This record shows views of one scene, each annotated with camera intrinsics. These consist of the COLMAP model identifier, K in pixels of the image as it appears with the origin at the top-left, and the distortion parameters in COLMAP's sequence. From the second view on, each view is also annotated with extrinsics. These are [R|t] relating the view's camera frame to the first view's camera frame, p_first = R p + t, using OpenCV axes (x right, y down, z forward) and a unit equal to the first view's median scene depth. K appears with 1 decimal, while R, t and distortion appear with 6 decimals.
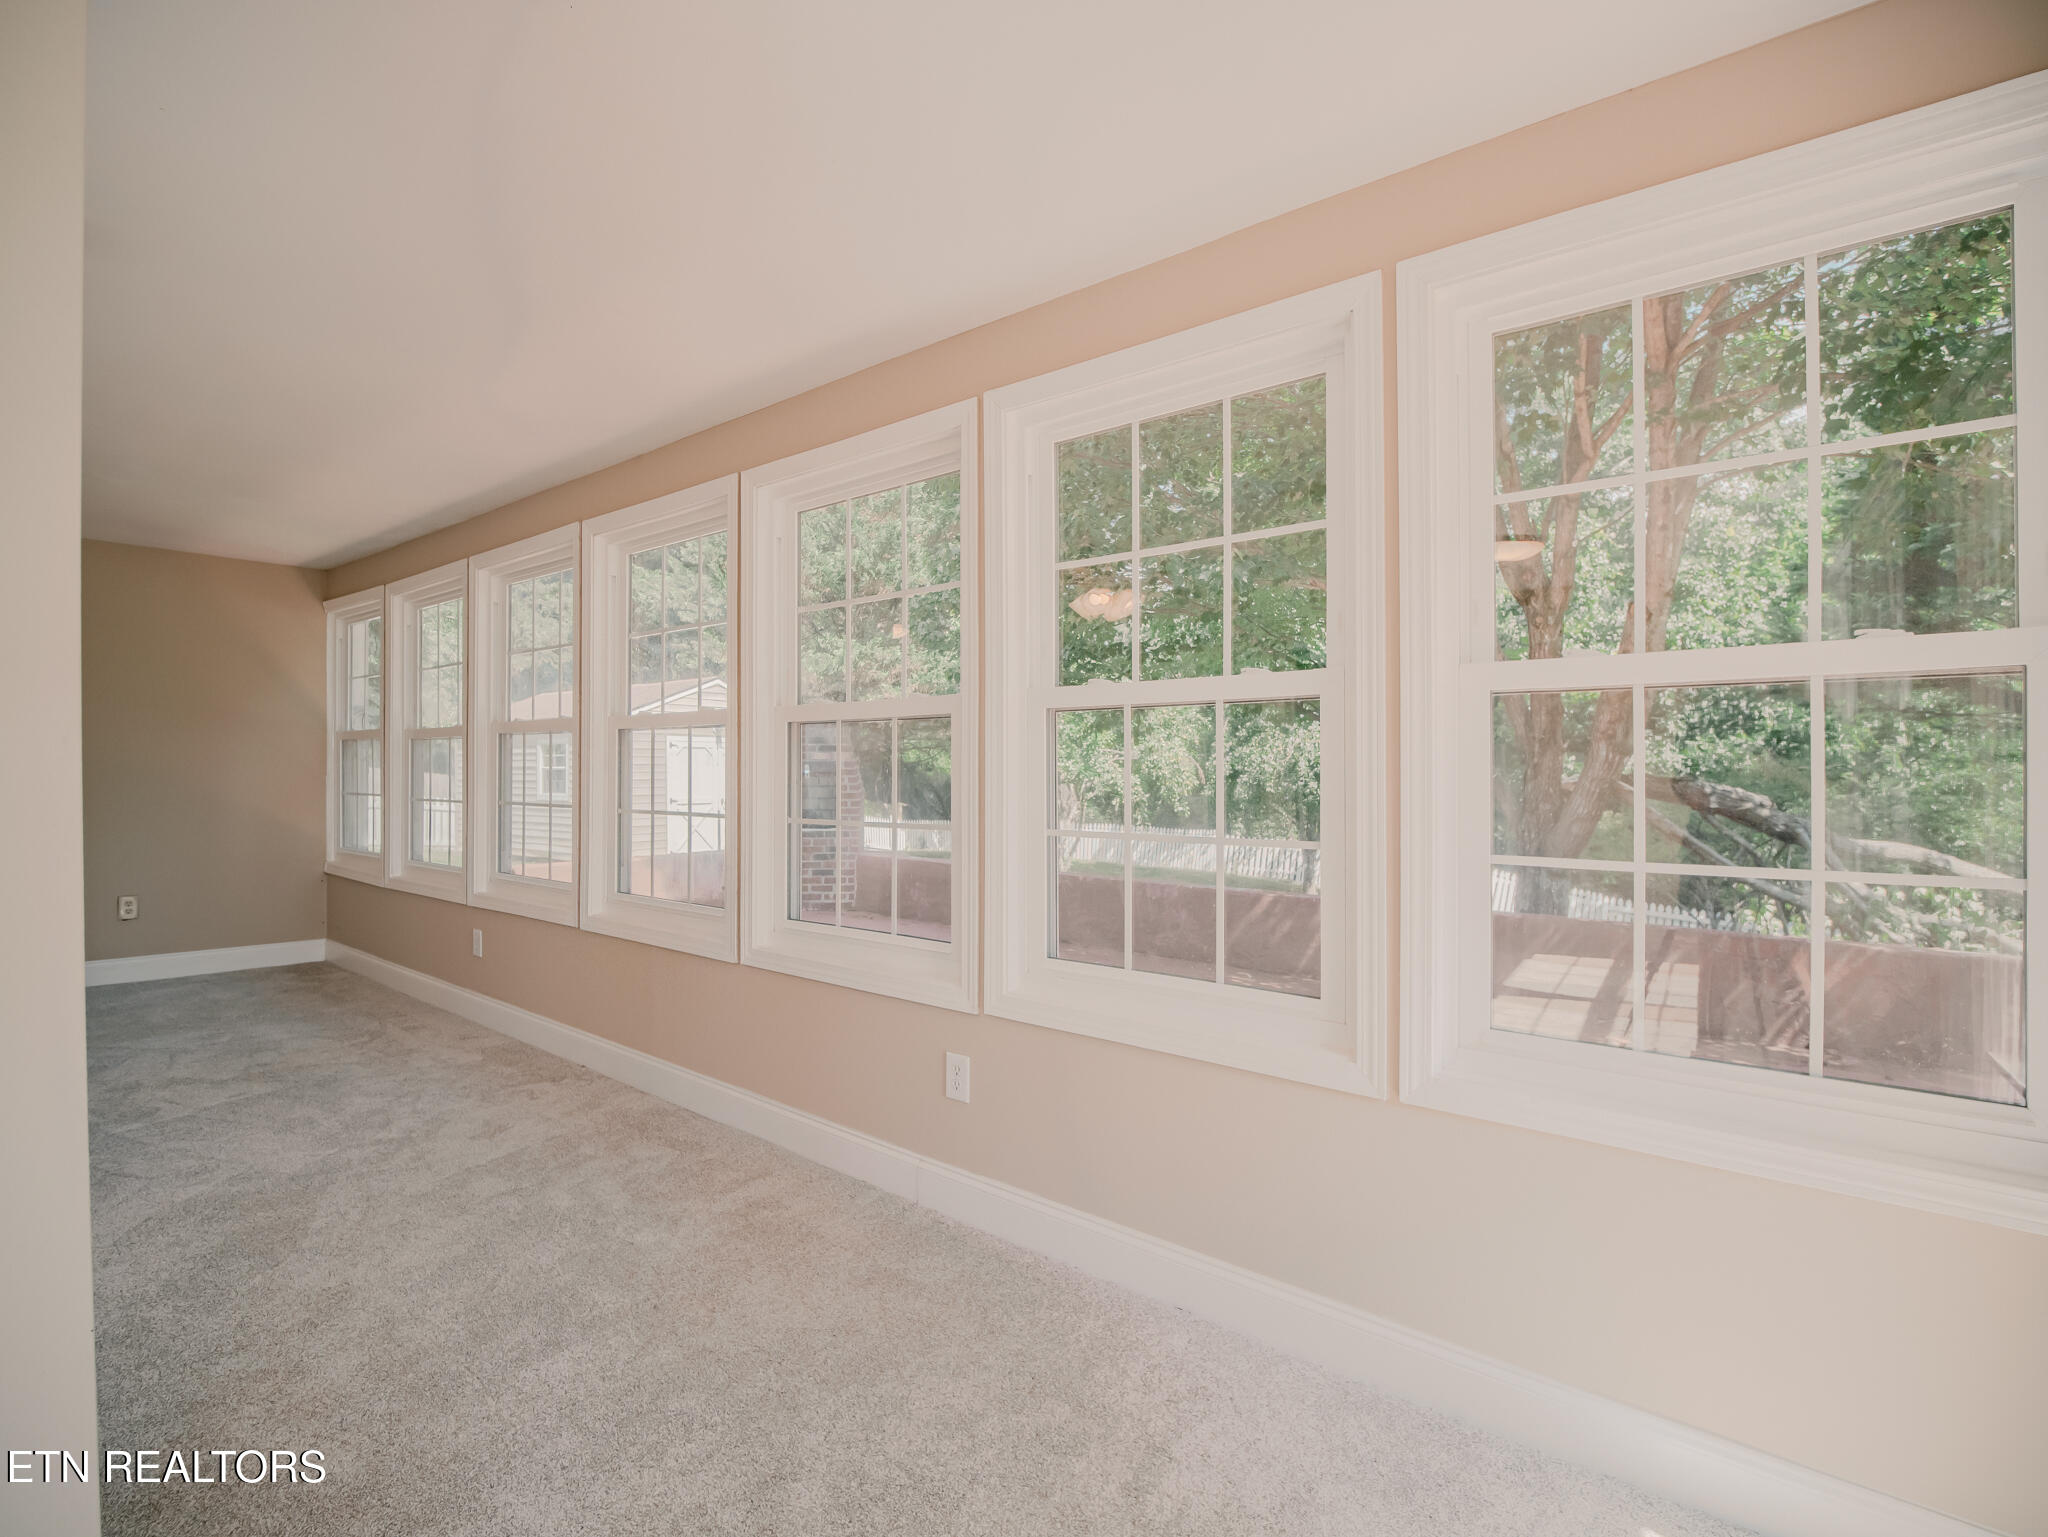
lens RADIAL K [[926.5, 0, 1024.0], [0, 926.5, 768.5], [0, 0, 1]] dist [-0.014837, -0.000218]
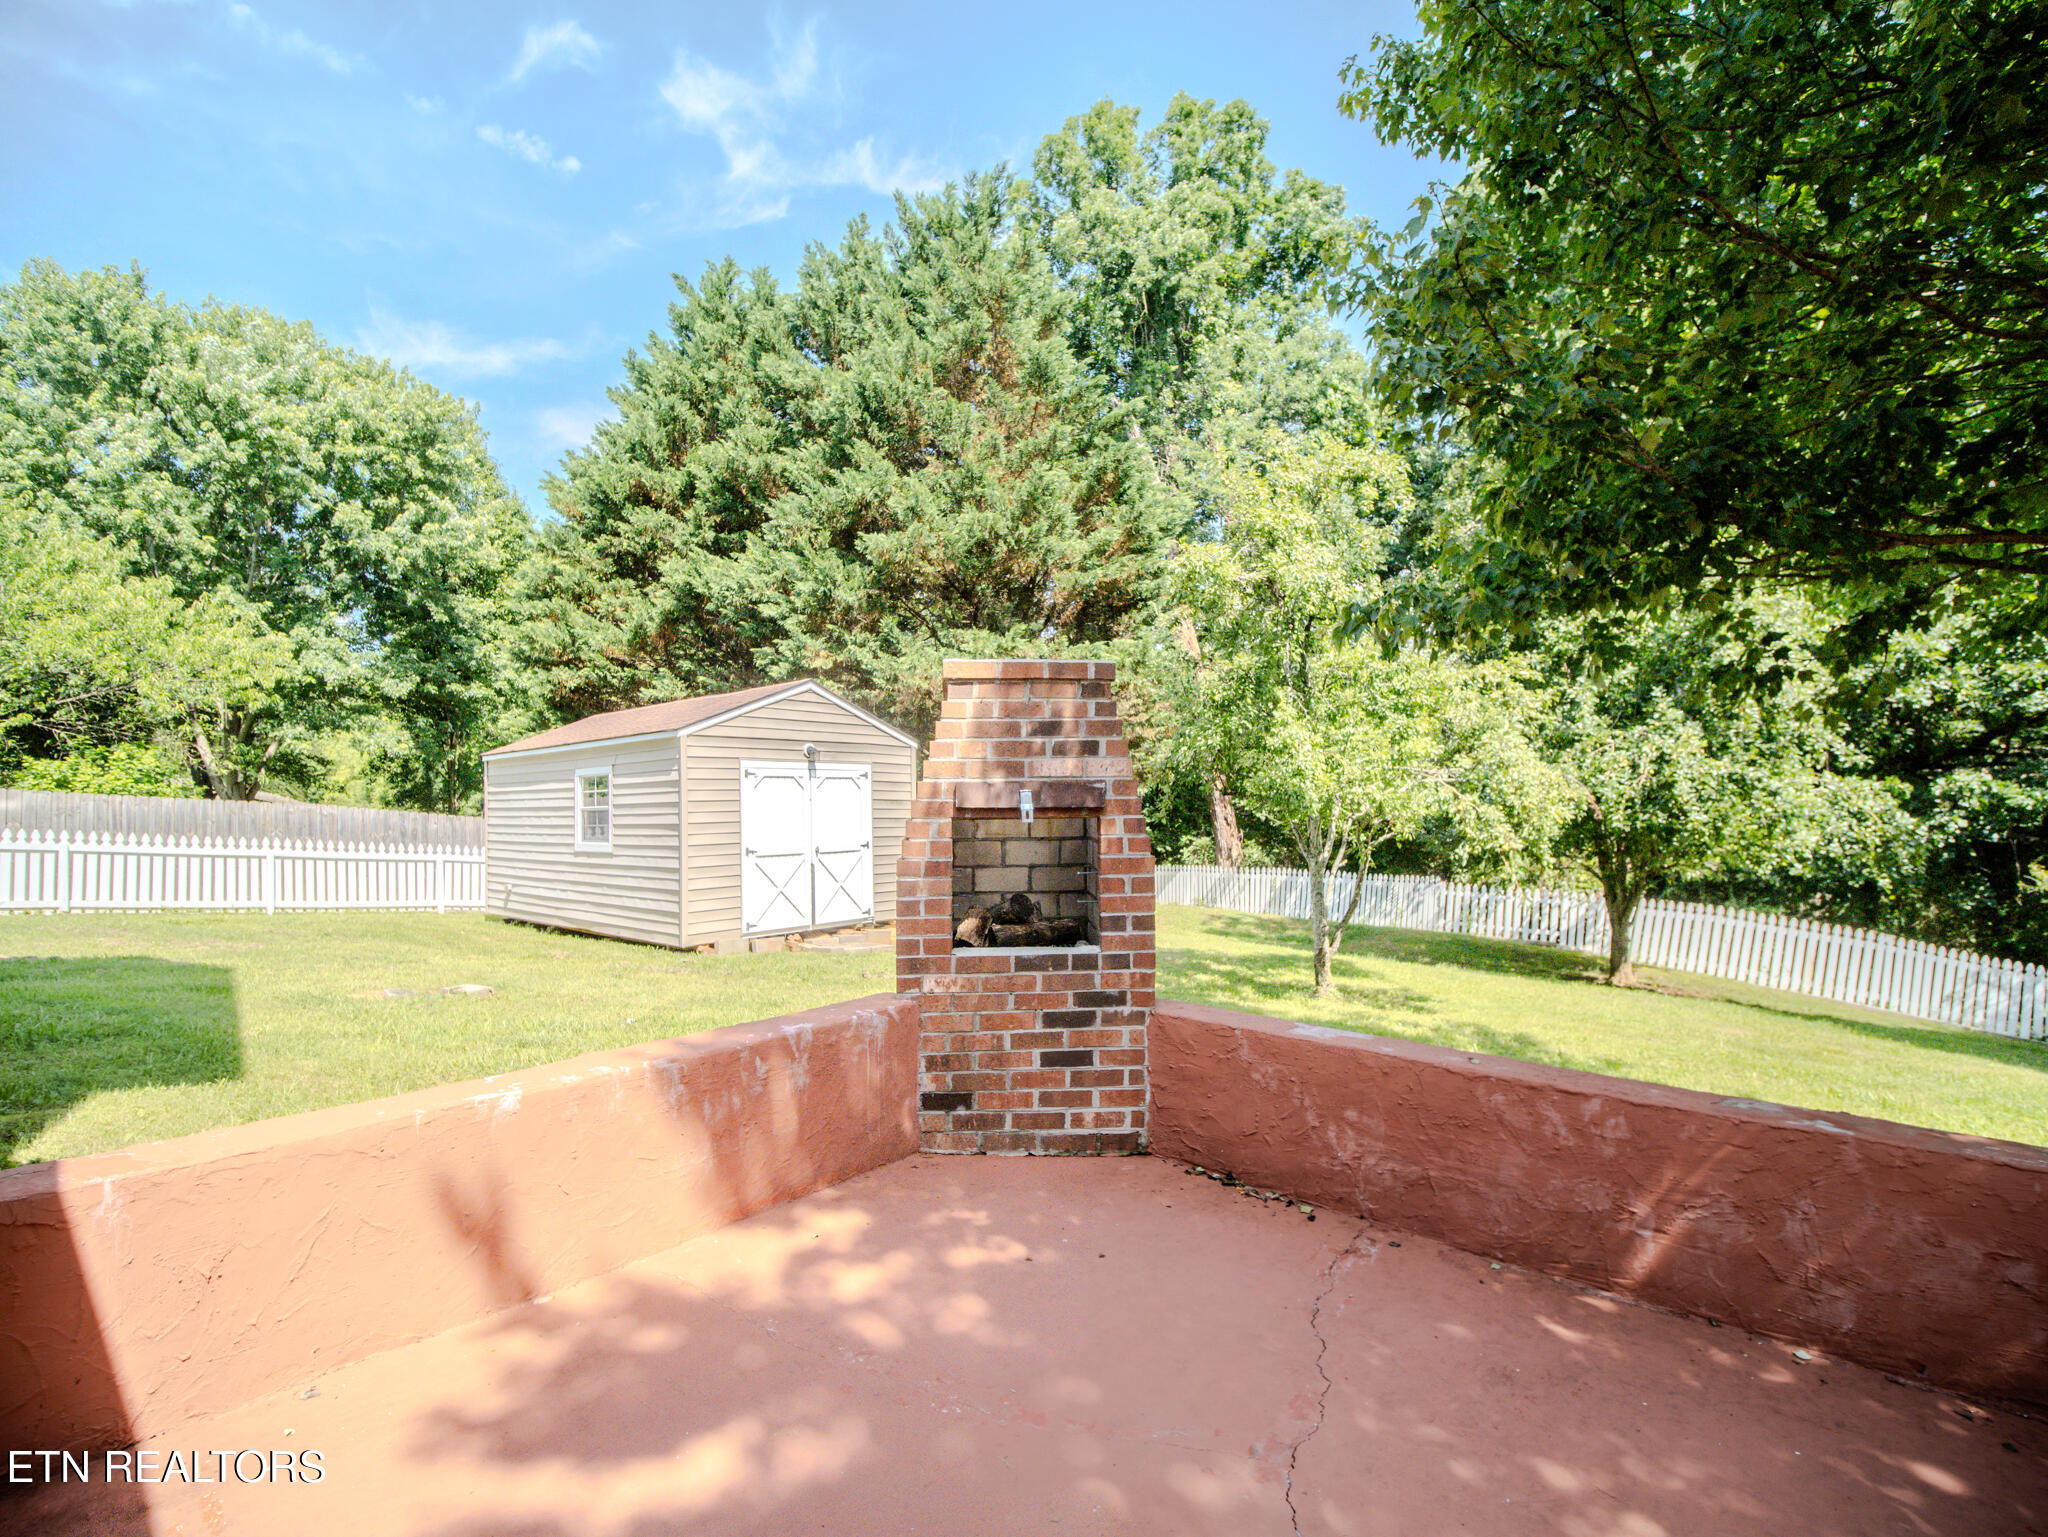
lens RADIAL K [[926.5, 0, 1024.0], [0, 926.5, 768.5], [0, 0, 1]] dist [-0.014837, -0.000218]
pose [[0.995611, -0.016668, -0.092089, -0.197115], [0.013276, 0.999215, -0.037320, 0.001822], [0.092639, 0.035934, 0.995051, 0.596334]]
